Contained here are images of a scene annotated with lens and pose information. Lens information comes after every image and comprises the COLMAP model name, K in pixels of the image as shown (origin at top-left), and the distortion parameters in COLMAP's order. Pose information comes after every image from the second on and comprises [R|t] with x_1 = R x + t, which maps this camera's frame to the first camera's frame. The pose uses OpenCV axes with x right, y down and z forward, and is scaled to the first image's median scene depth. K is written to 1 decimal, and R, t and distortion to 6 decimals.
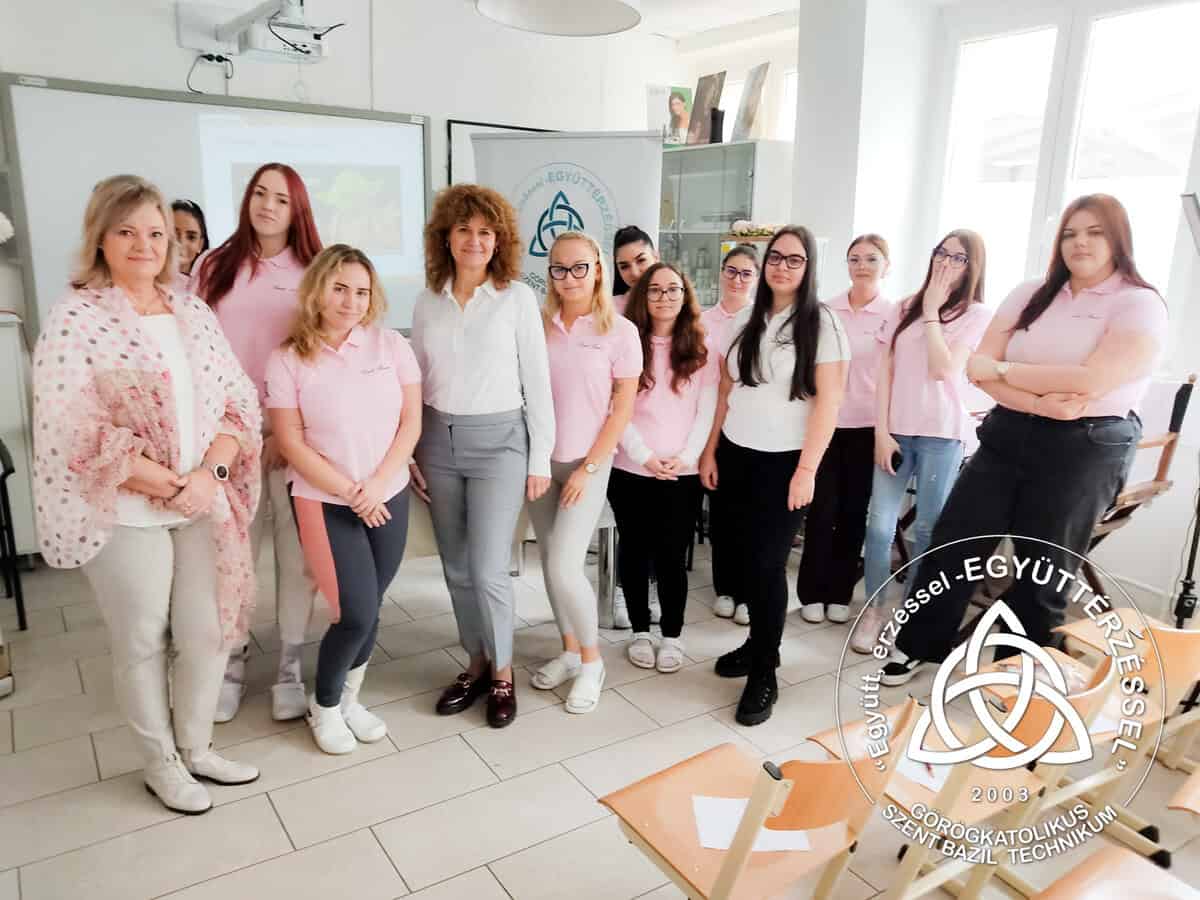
lens RADIAL K [[893.3, 0, 598.5], [0, 893.3, 446.3], [0, 0, 1]] dist [0.047664, -0.030694]
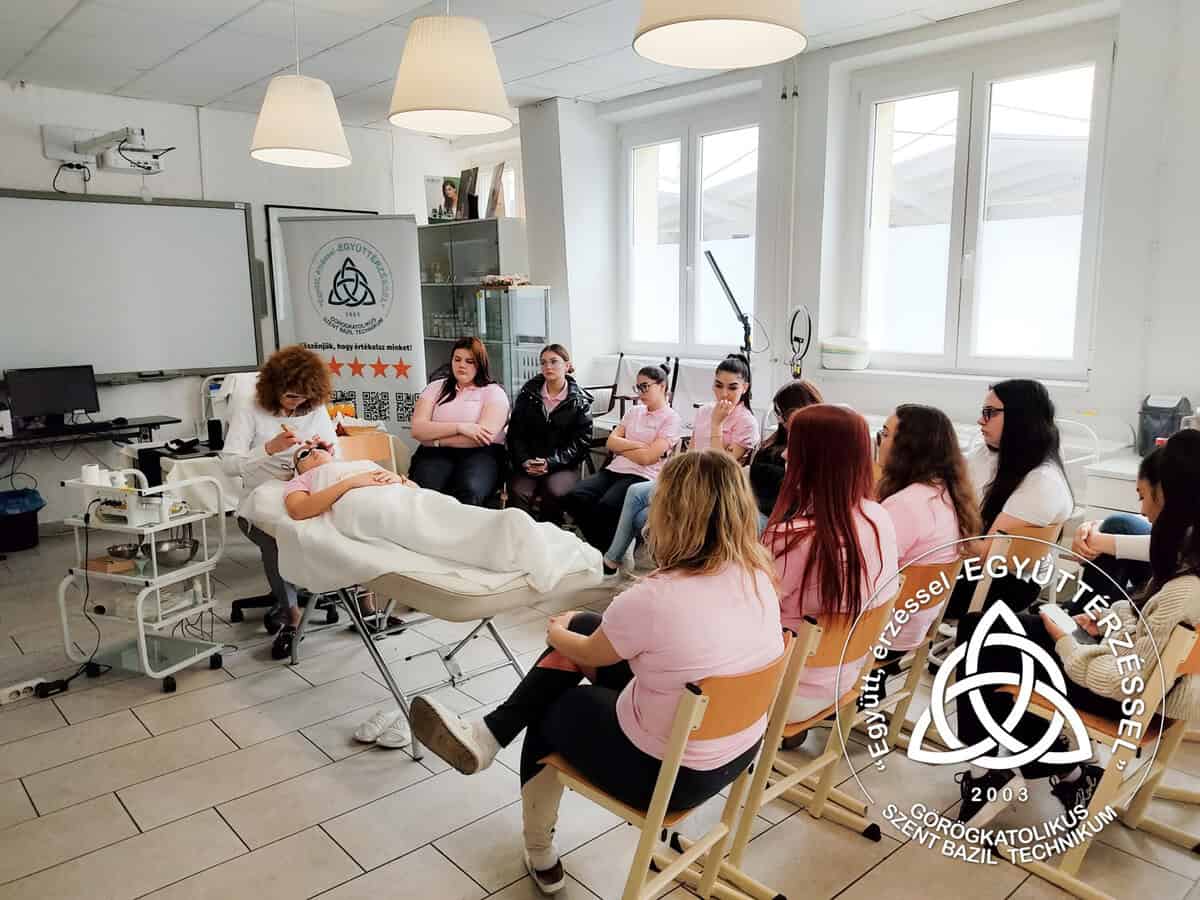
lens RADIAL K [[893.3, 0, 598.9], [0, 893.3, 448.5], [0, 0, 1]] dist [0.047664, -0.030694]
pose [[0.988777, -0.057201, 0.138013, 0.127505], [0.065161, 0.996420, -0.053864, 0.104235], [-0.134438, 0.062252, 0.988965, -0.386478]]
